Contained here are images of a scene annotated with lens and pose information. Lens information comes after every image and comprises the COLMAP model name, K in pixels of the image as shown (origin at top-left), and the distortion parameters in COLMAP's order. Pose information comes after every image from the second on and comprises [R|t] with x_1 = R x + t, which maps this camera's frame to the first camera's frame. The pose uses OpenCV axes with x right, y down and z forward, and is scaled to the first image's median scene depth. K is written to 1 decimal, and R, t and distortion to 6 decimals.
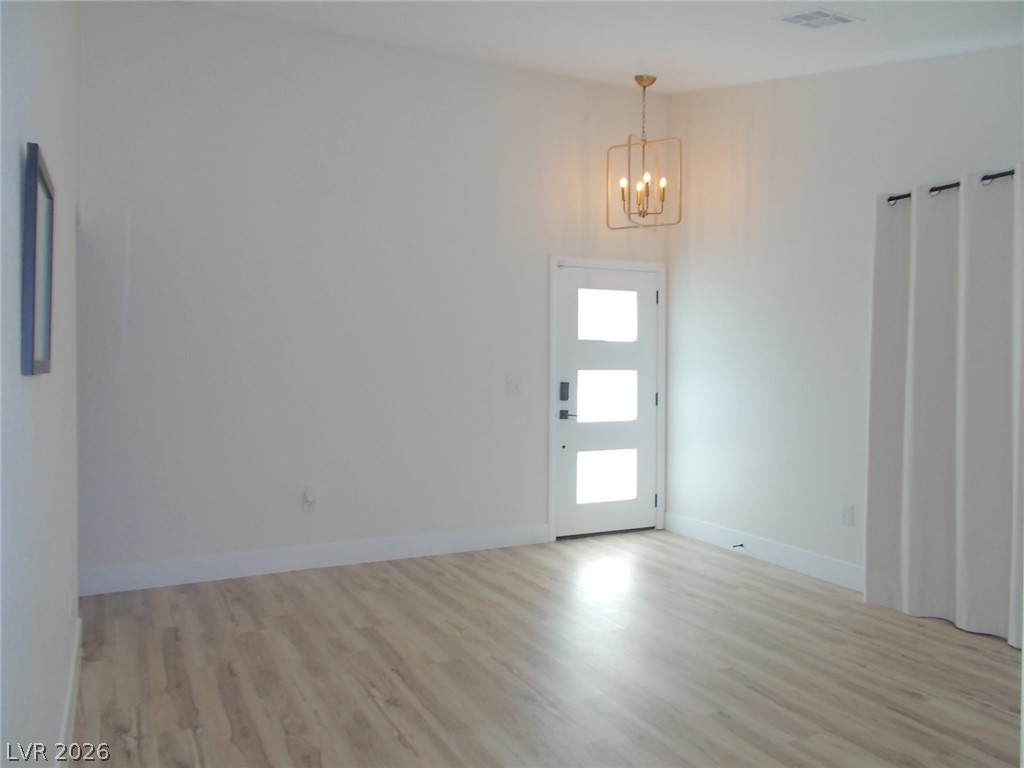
lens RADIAL K [[791.8, 0, 513.0], [0, 791.8, 382.1], [0, 0, 1]] dist [0.021097, -0.015089]
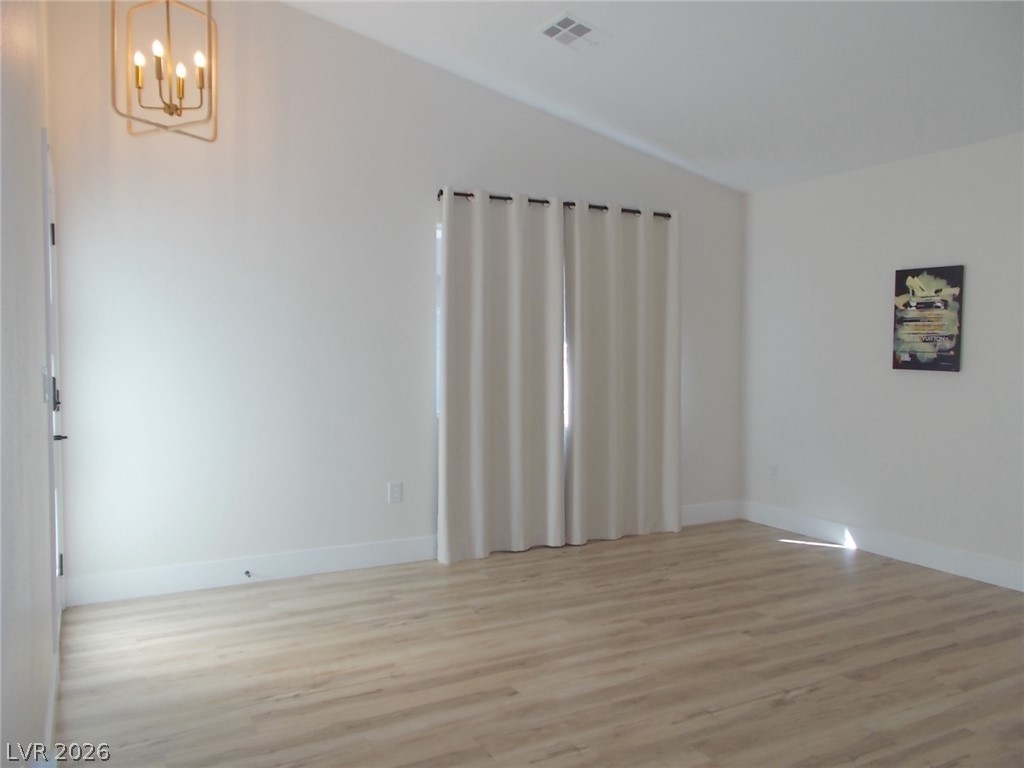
lens RADIAL K [[791.8, 0, 505.8], [0, 791.8, 387.6], [0, 0, 1]] dist [0.021097, -0.015089]
pose [[-0.019986, -0.056266, 0.998216, -0.767201], [0.025854, 0.998052, 0.056774, -0.026386], [-0.999466, 0.026943, -0.018492, 1.155773]]
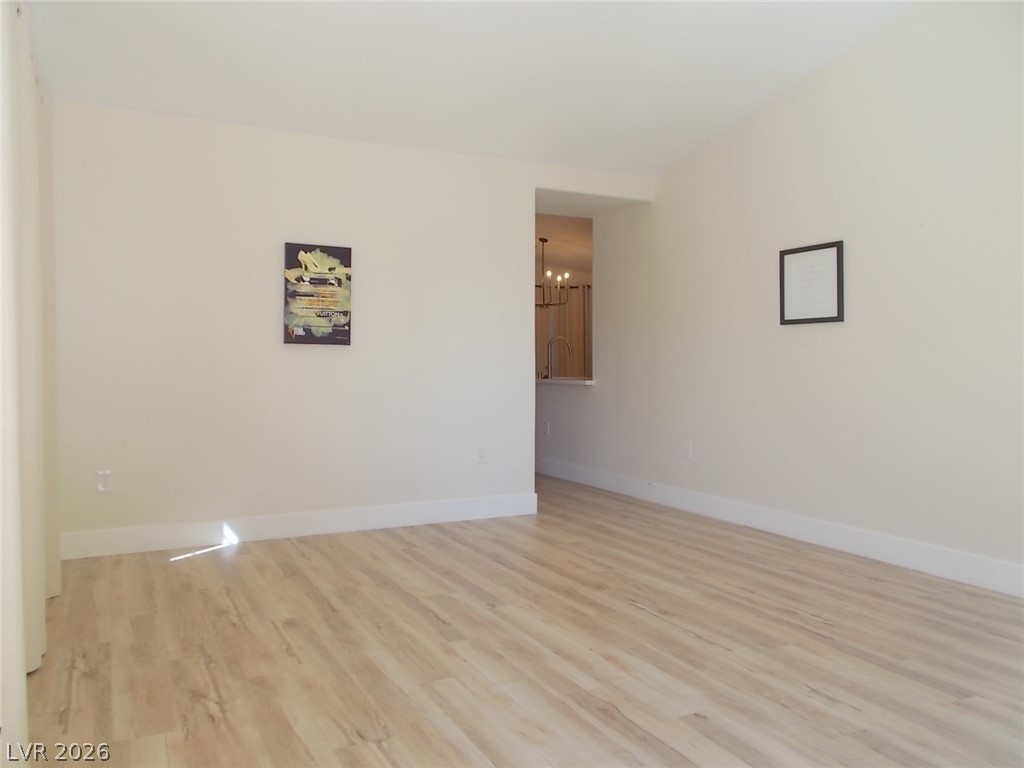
lens RADIAL K [[791.8, 0, 505.9], [0, 791.8, 383.8], [0, 0, 1]] dist [0.021097, -0.015089]
pose [[-0.999950, -0.009214, 0.003993, 0.204534], [-0.008982, 0.998464, 0.054672, 0.027935], [-0.004491, 0.054633, -0.998496, 1.790215]]
